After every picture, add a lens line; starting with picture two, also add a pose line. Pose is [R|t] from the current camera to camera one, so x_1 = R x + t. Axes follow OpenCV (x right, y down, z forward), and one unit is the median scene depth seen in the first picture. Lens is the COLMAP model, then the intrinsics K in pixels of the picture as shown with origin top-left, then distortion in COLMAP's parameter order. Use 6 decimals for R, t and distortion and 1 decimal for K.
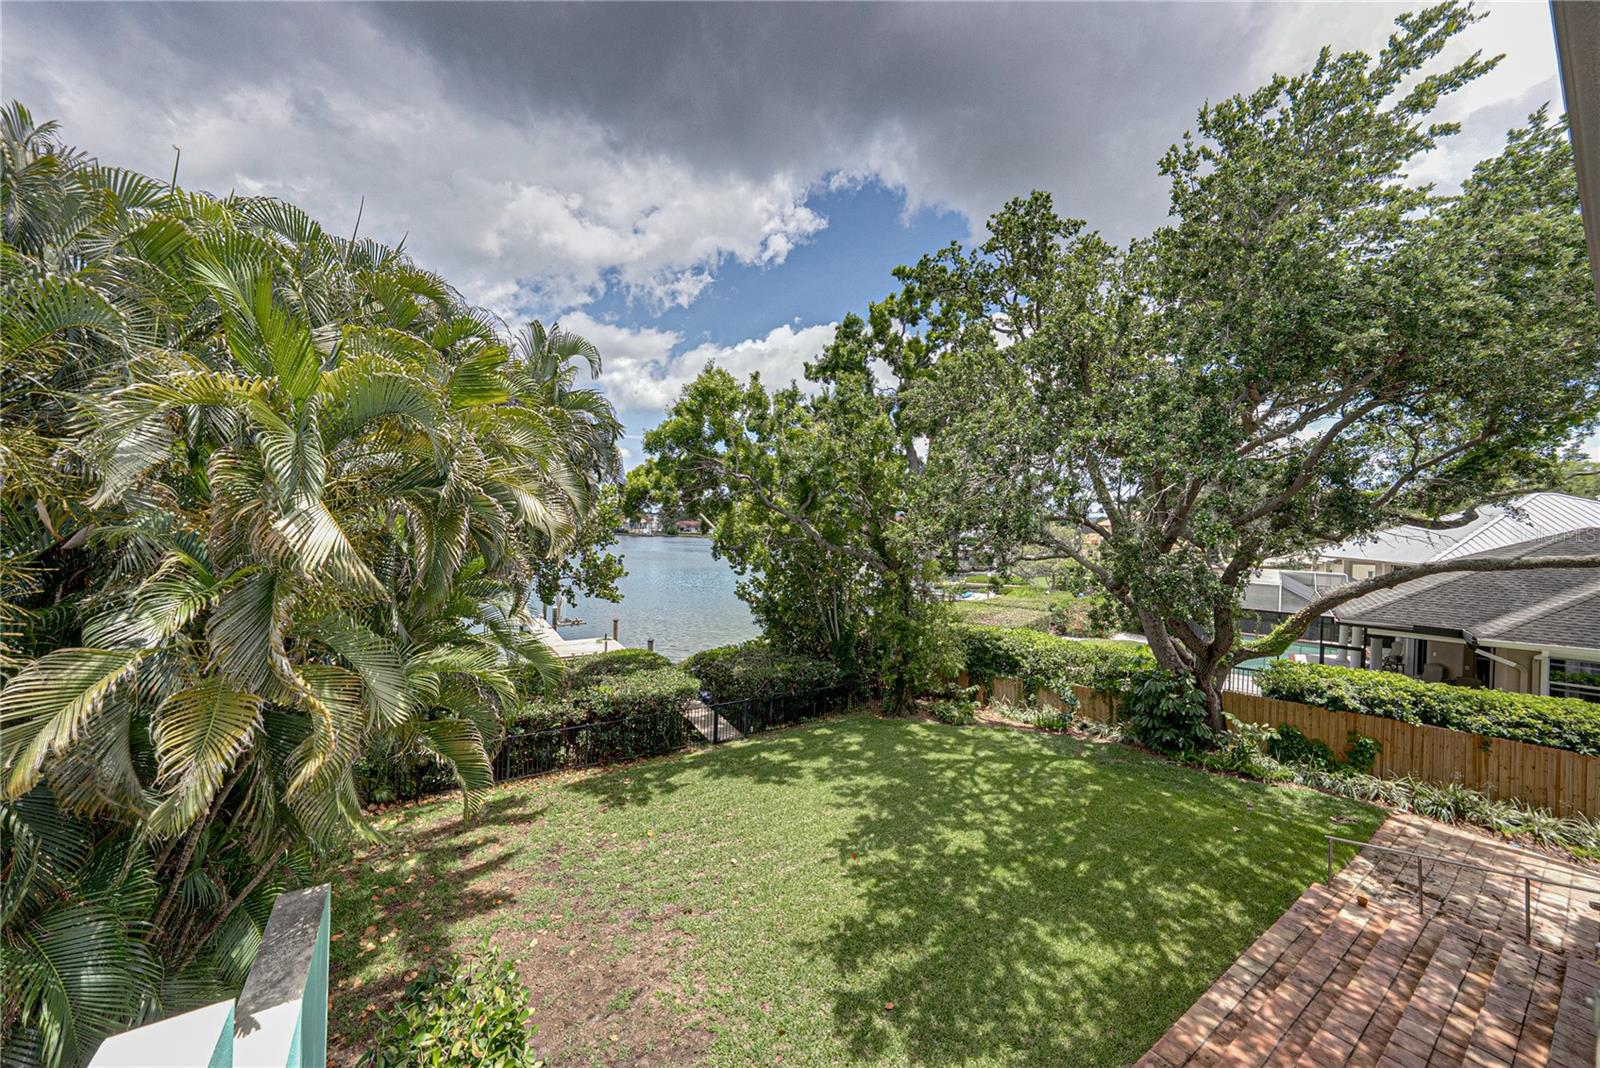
lens RADIAL K [[544.5, 0, 779.1], [0, 544.5, 525.2], [0, 0, 1]] dist [0.000766, 0.000008]
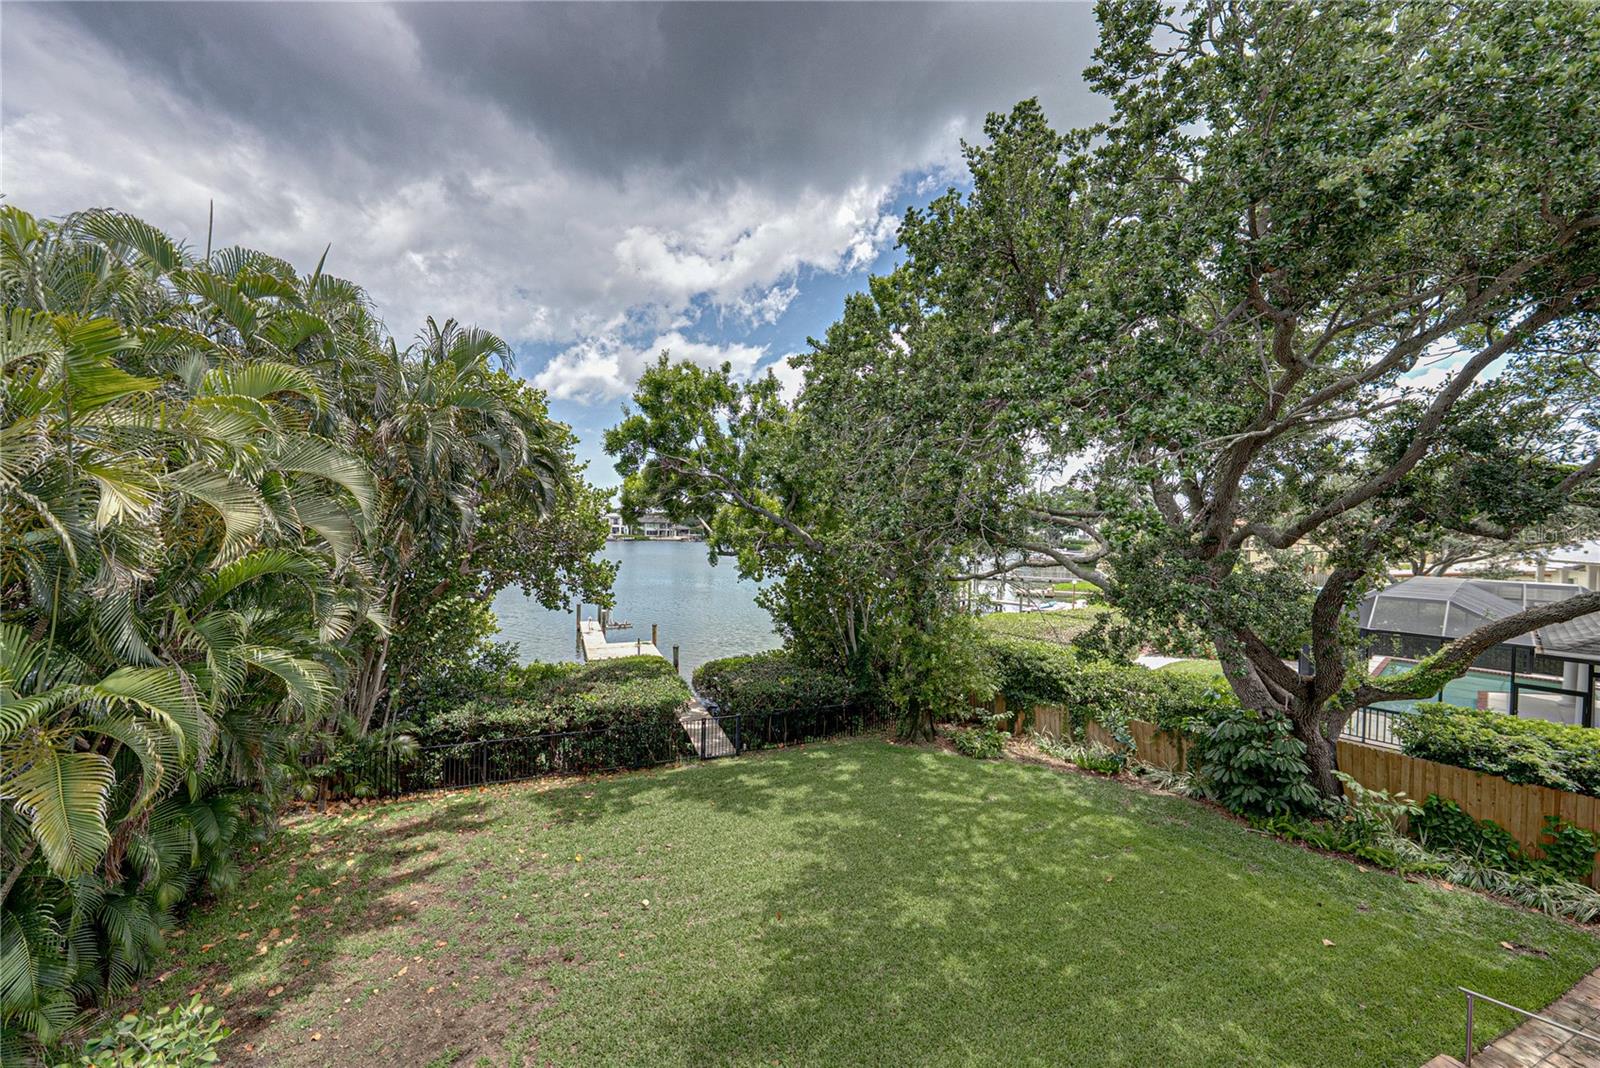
lens RADIAL K [[534.1, 0, 765.4], [0, 534.1, 531.4], [0, 0, 1]] dist [-0.001429, 0.000358]
pose [[0.978327, -0.013932, -0.206597, 0.206695], [0.013982, 0.999902, -0.001216, 0.006900], [0.206593, -0.001699, 0.978425, 0.126912]]
